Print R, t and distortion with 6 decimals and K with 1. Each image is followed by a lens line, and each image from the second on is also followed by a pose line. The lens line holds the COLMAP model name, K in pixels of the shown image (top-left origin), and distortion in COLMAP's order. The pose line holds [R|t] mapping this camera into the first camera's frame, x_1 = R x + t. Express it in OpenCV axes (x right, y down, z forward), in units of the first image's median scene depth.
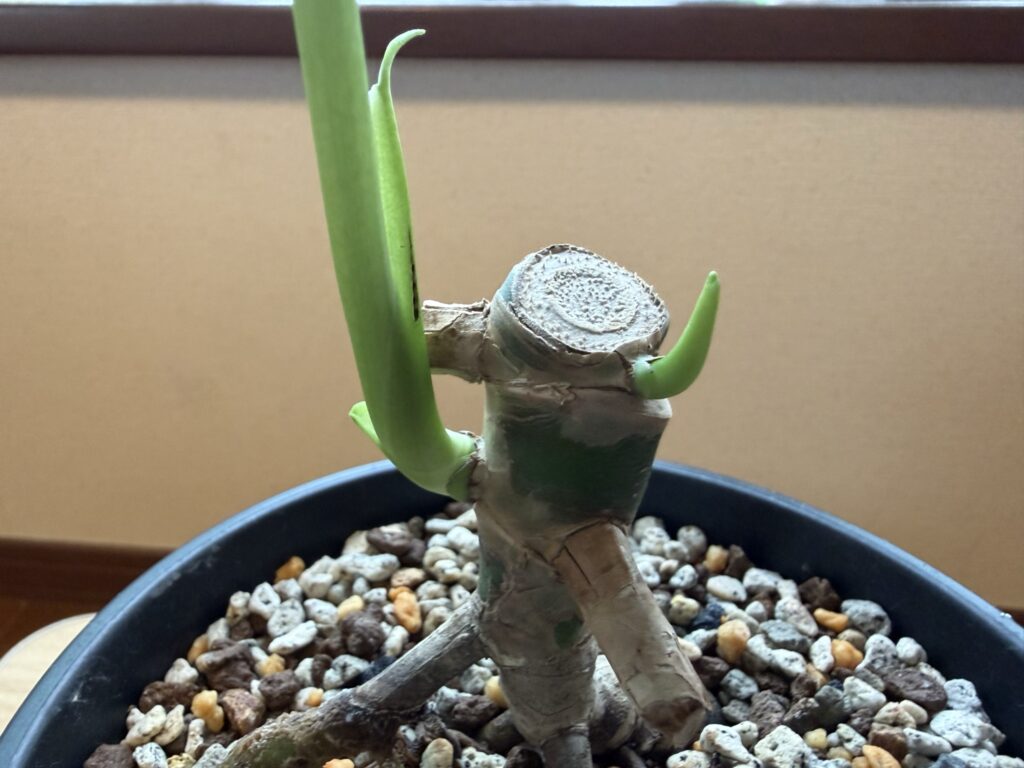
lens RADIAL K [[784.7, 0, 513.7], [0, 784.7, 387.5], [0, 0, 1]] dist [-0.002480, -0.010458]
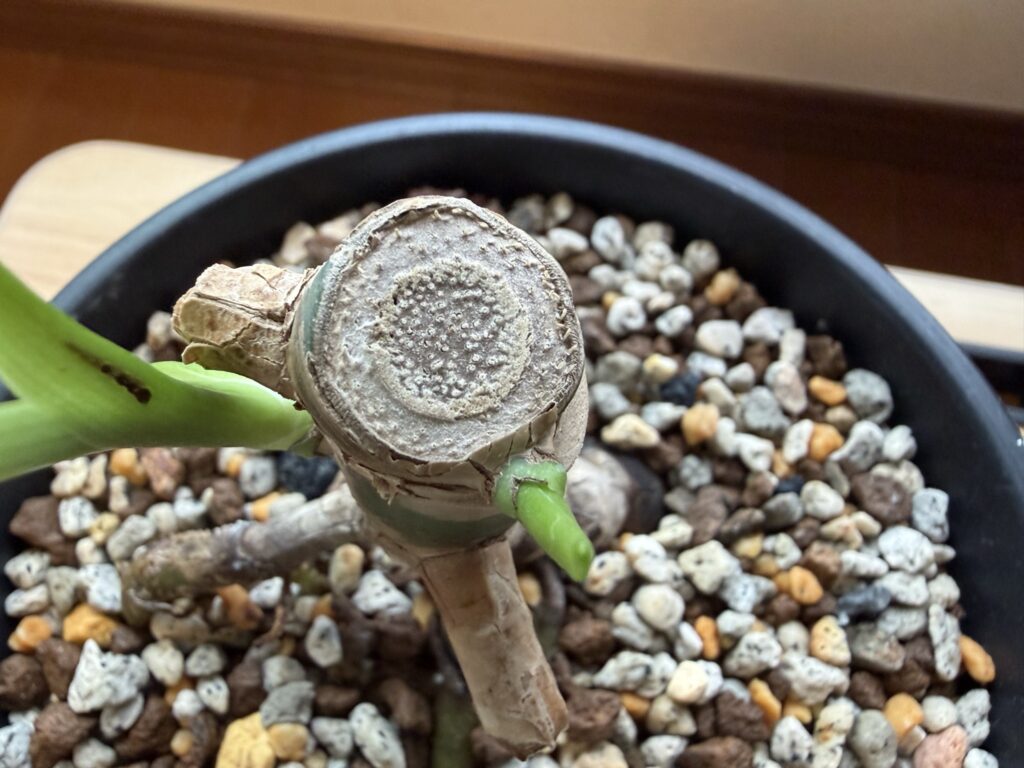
lens RADIAL K [[784.7, 0, 510.7], [0, 784.7, 382.4], [0, 0, 1]] dist [-0.002480, -0.010458]
pose [[0.990556, 0.125955, -0.054170, 0.175611], [-0.060803, 0.757649, 0.649824, -0.470528], [0.122890, -0.640393, 0.758152, 0.522073]]
